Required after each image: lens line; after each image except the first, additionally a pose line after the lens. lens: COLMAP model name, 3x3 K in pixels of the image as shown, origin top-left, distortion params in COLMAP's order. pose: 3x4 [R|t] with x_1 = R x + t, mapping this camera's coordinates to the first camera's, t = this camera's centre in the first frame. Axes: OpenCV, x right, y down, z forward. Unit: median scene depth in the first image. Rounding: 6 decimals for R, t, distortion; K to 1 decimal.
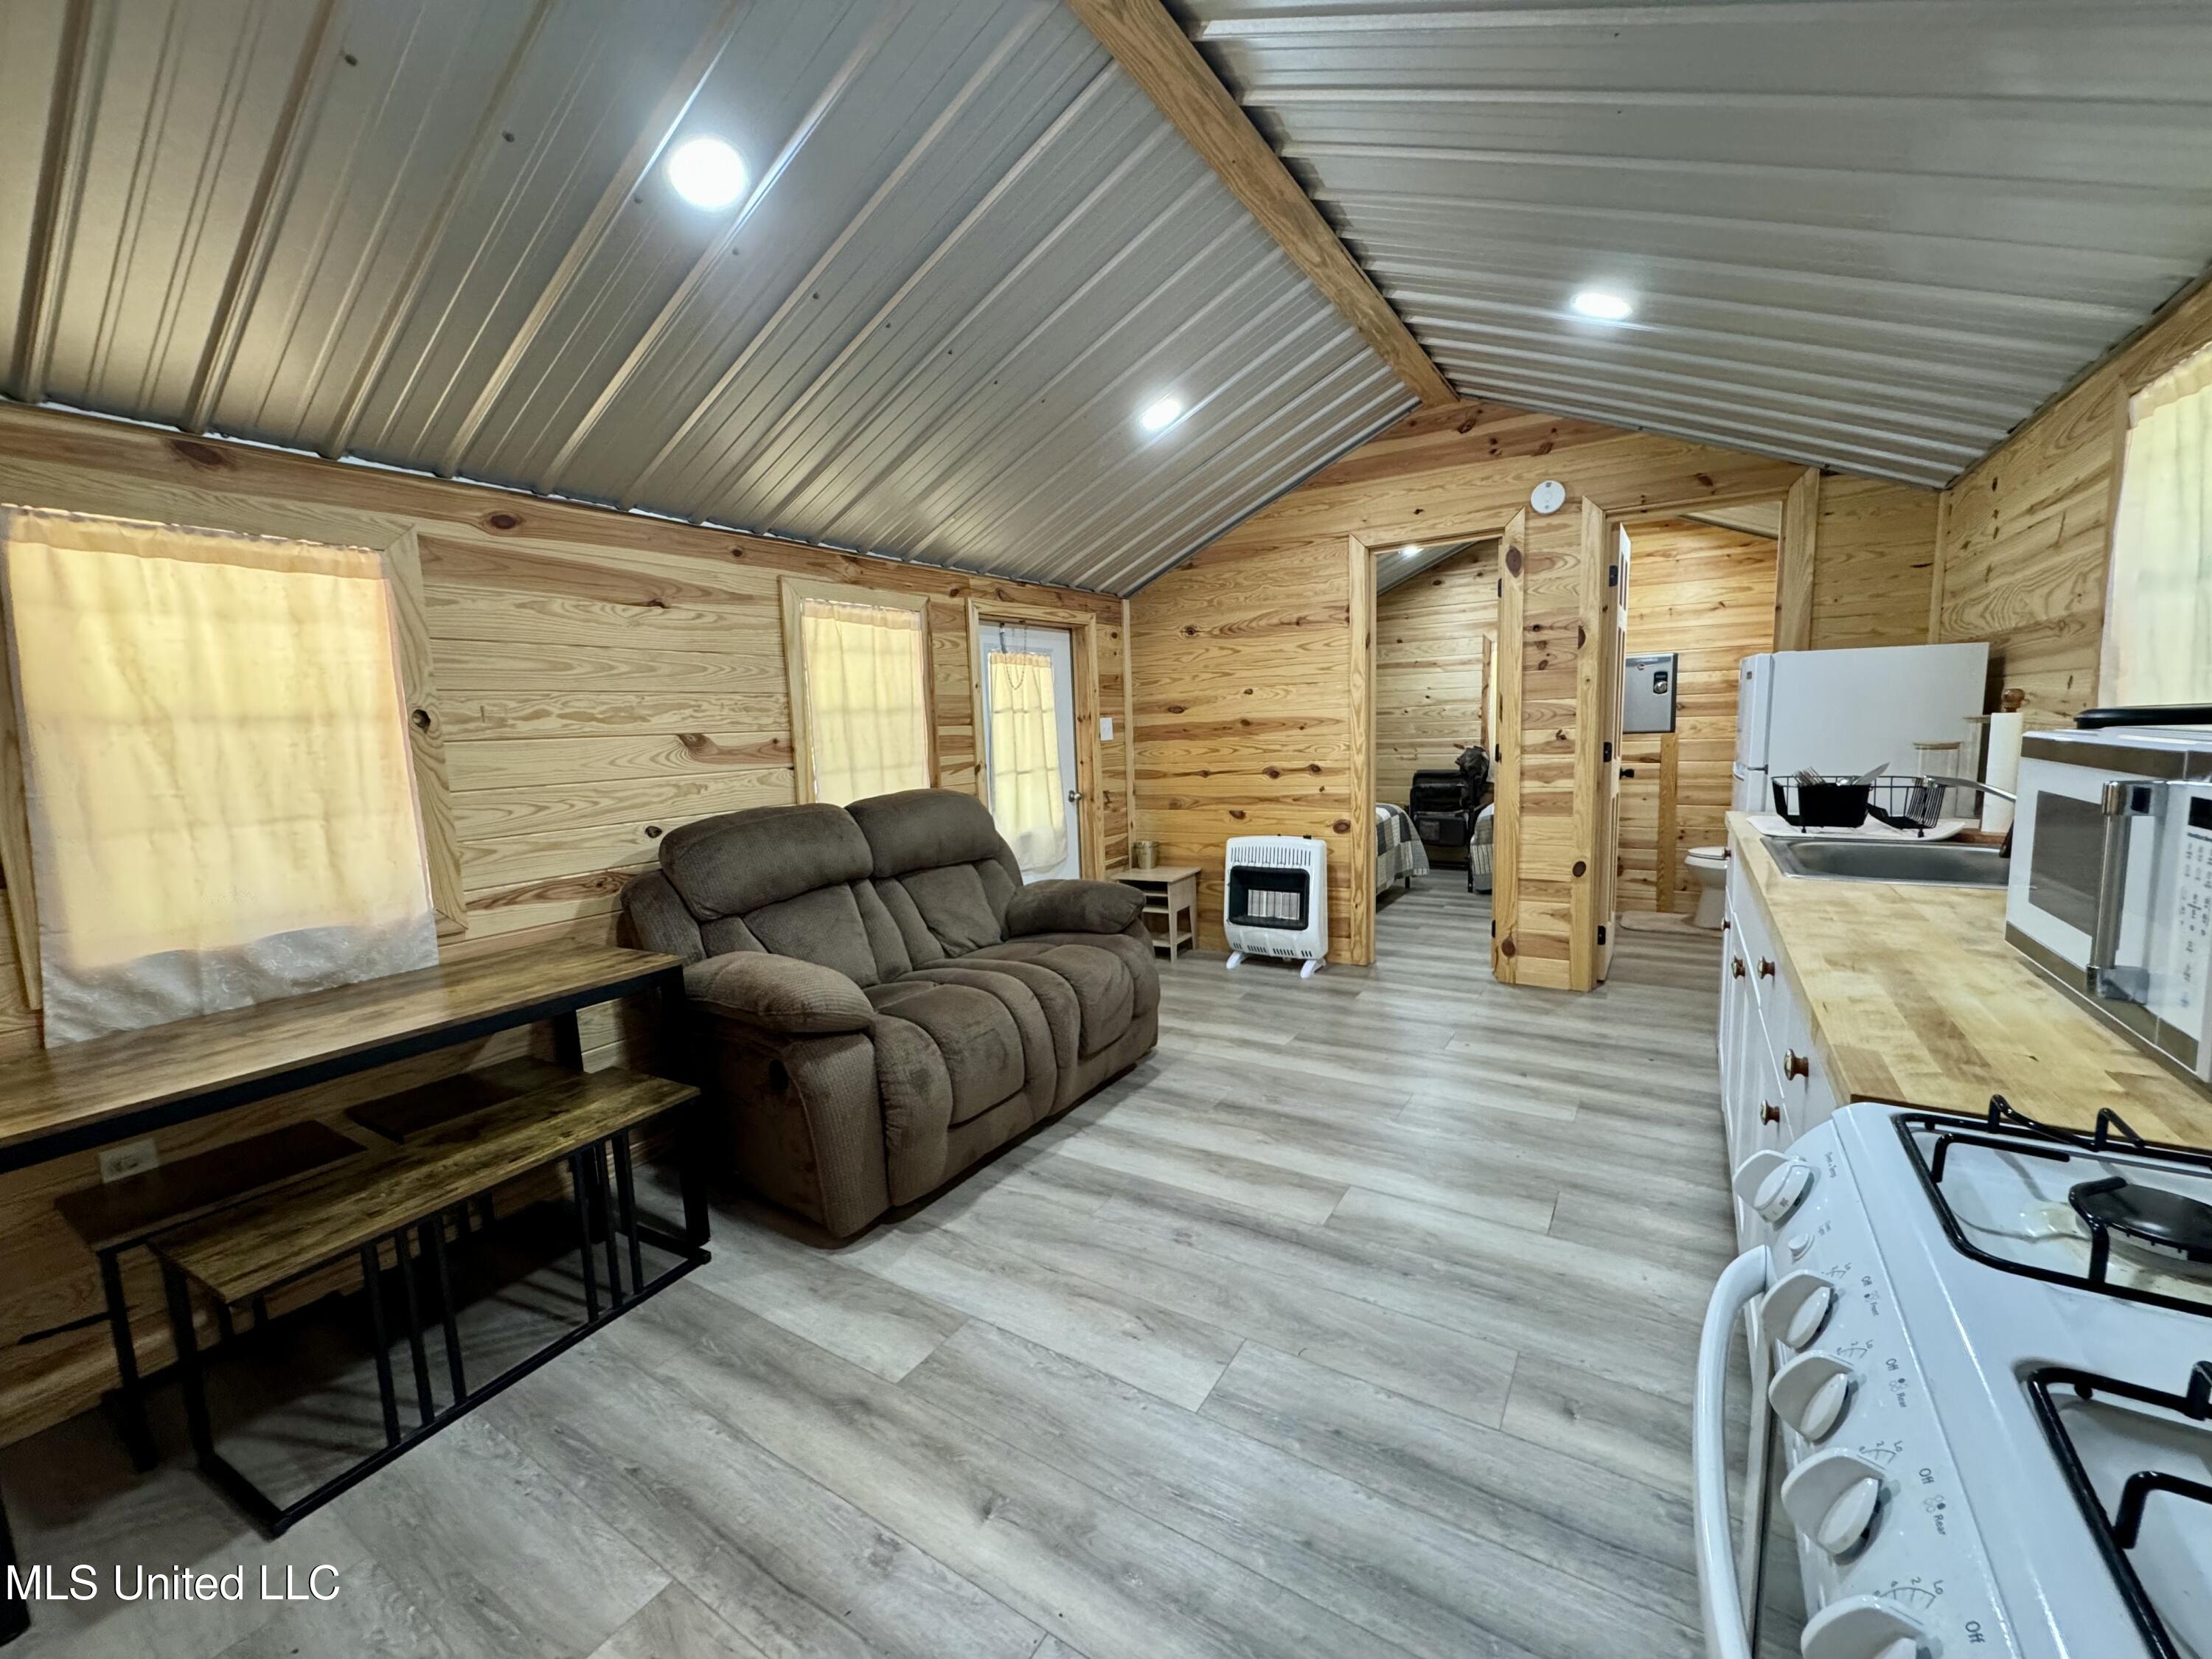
lens RADIAL K [[881.5, 0, 1102.2], [0, 881.5, 828.7], [0, 0, 1]] dist [0.000432, -0.000600]
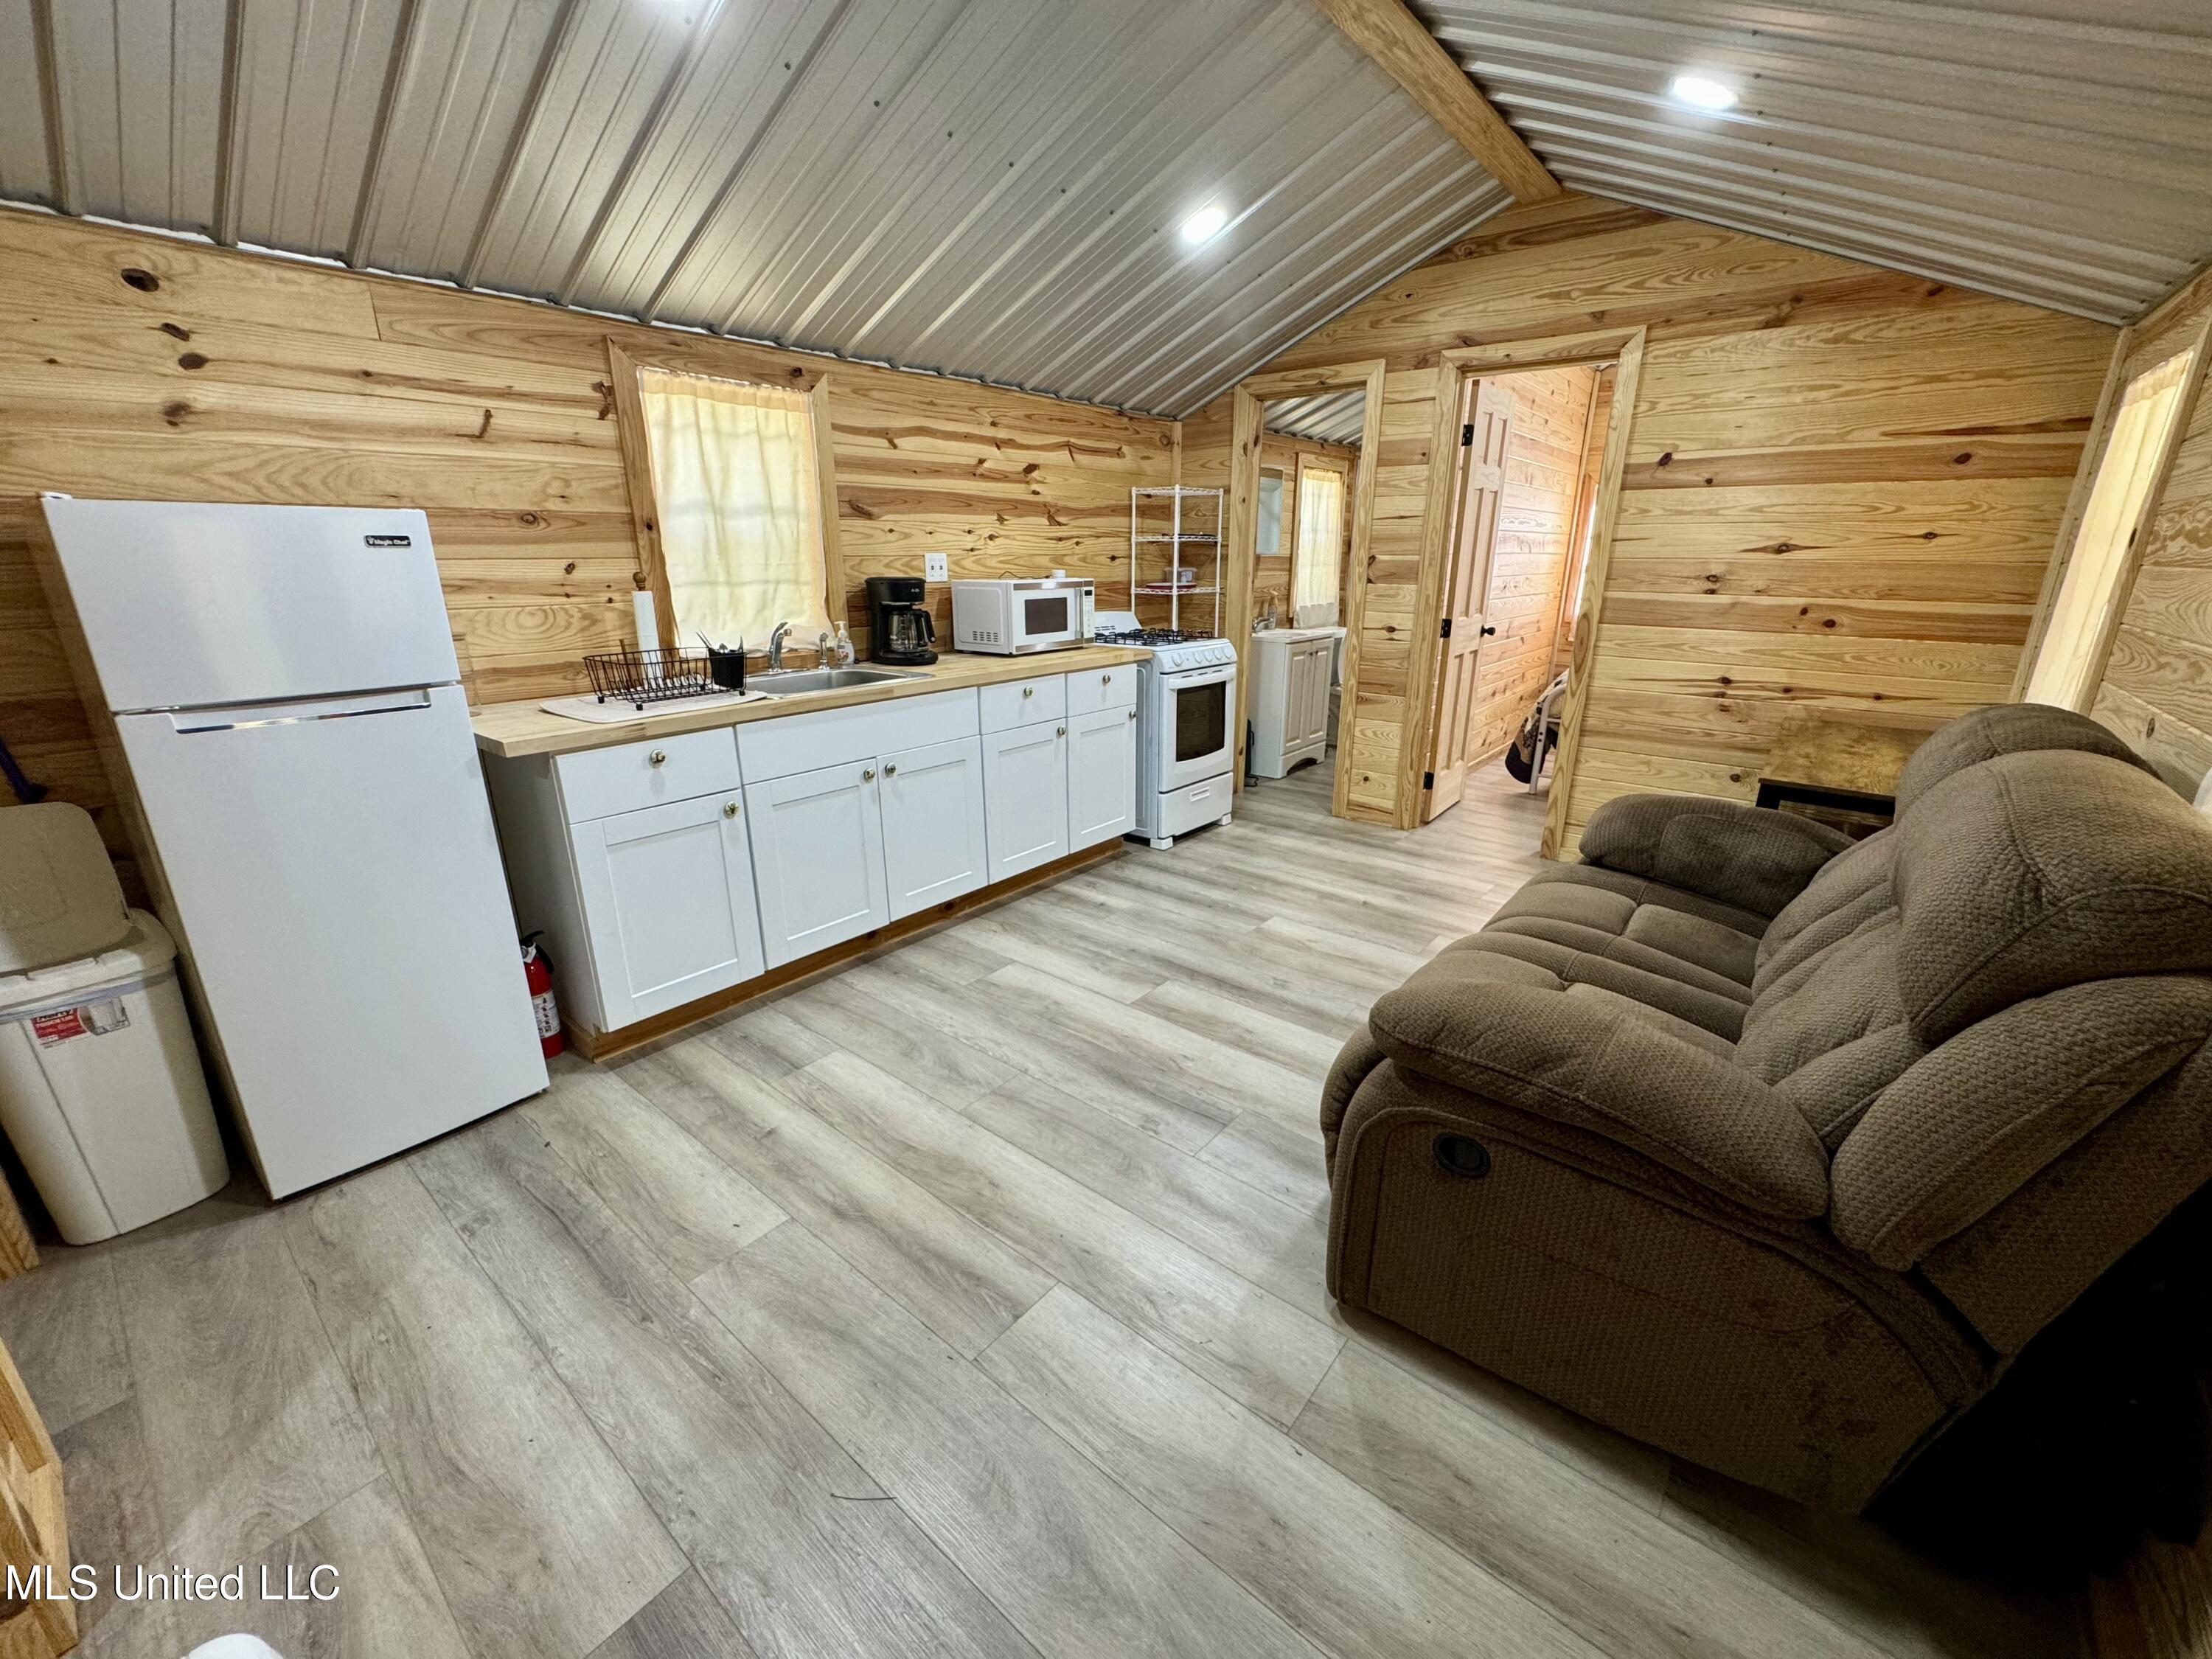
lens RADIAL K [[881.5, 0, 1104.5], [0, 881.5, 824.6], [0, 0, 1]] dist [0.000432, -0.000600]
pose [[-0.992819, 0.005211, 0.119514, 0.107652], [0.052902, 0.915179, 0.399560, -0.158270], [-0.107295, 0.403013, -0.908883, 1.186695]]
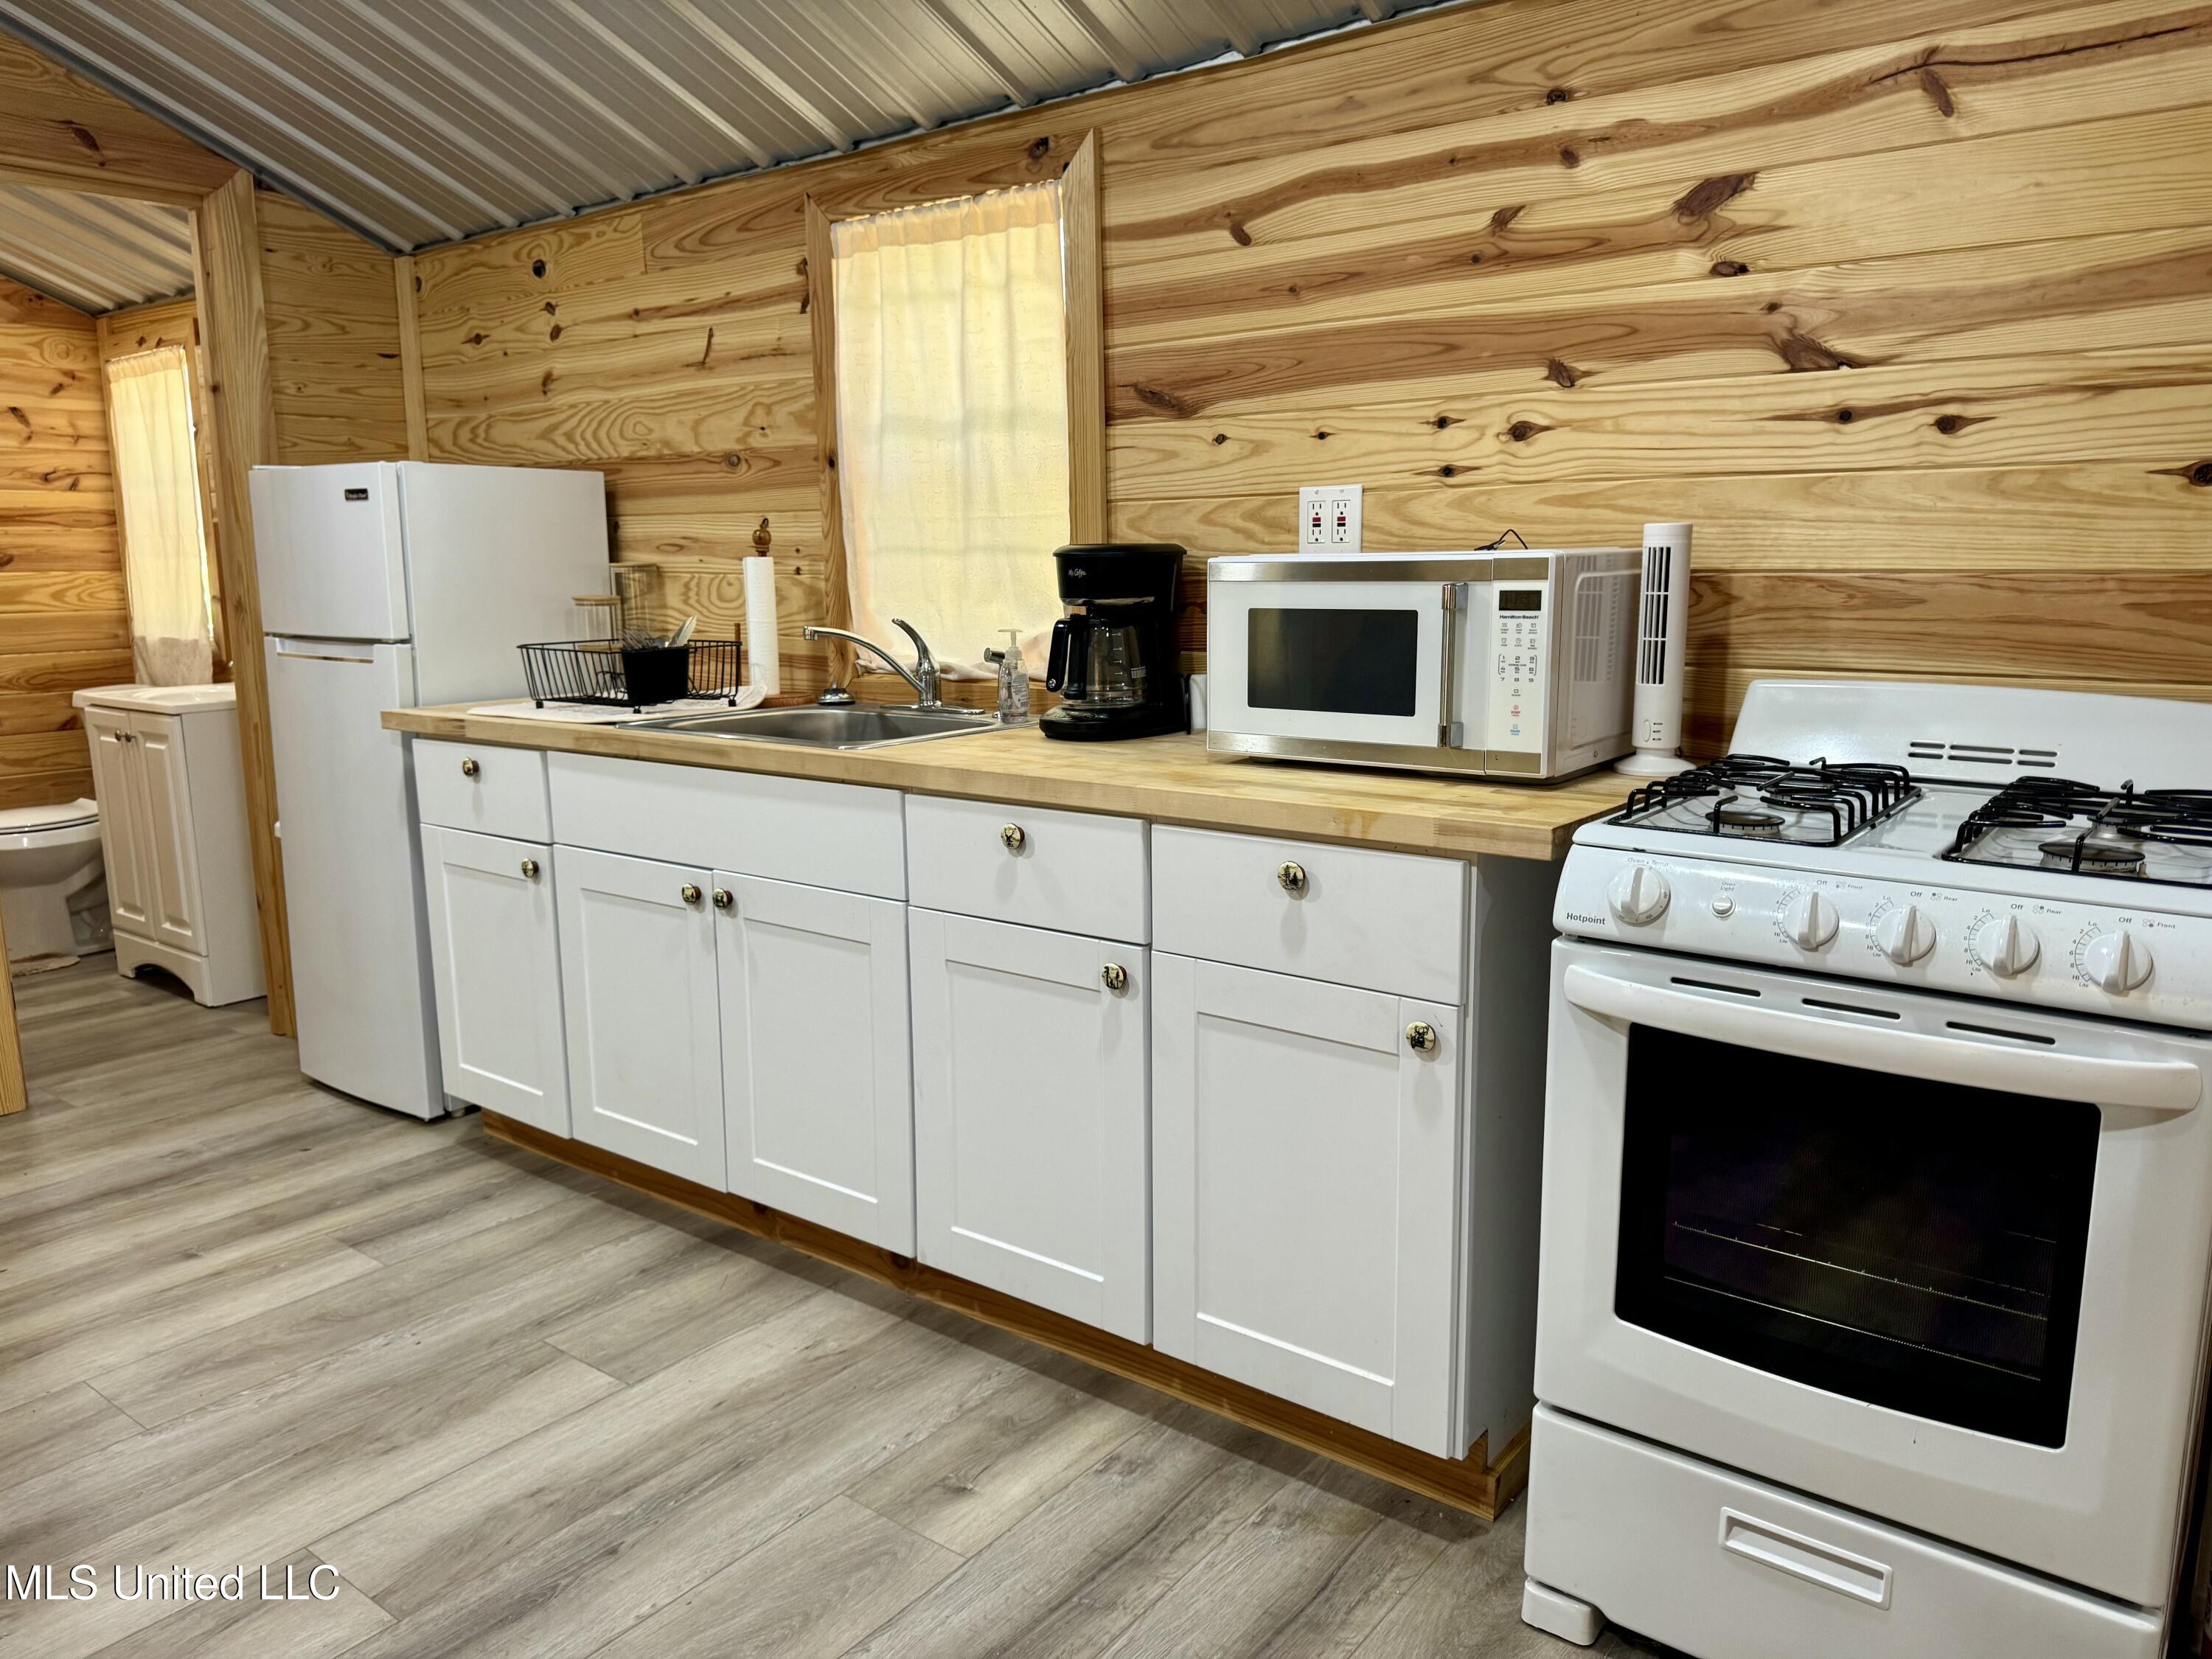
lens RADIAL K [[1569.6, 0, 1120.1], [0, 1569.6, 826.1], [0, 0, 1]] dist [0.044917, -0.055049]
pose [[0.079898, -0.140221, 0.986891, -0.277492], [0.125580, 0.983584, 0.129584, -0.013657], [-0.988861, 0.113581, 0.096195, 0.278742]]
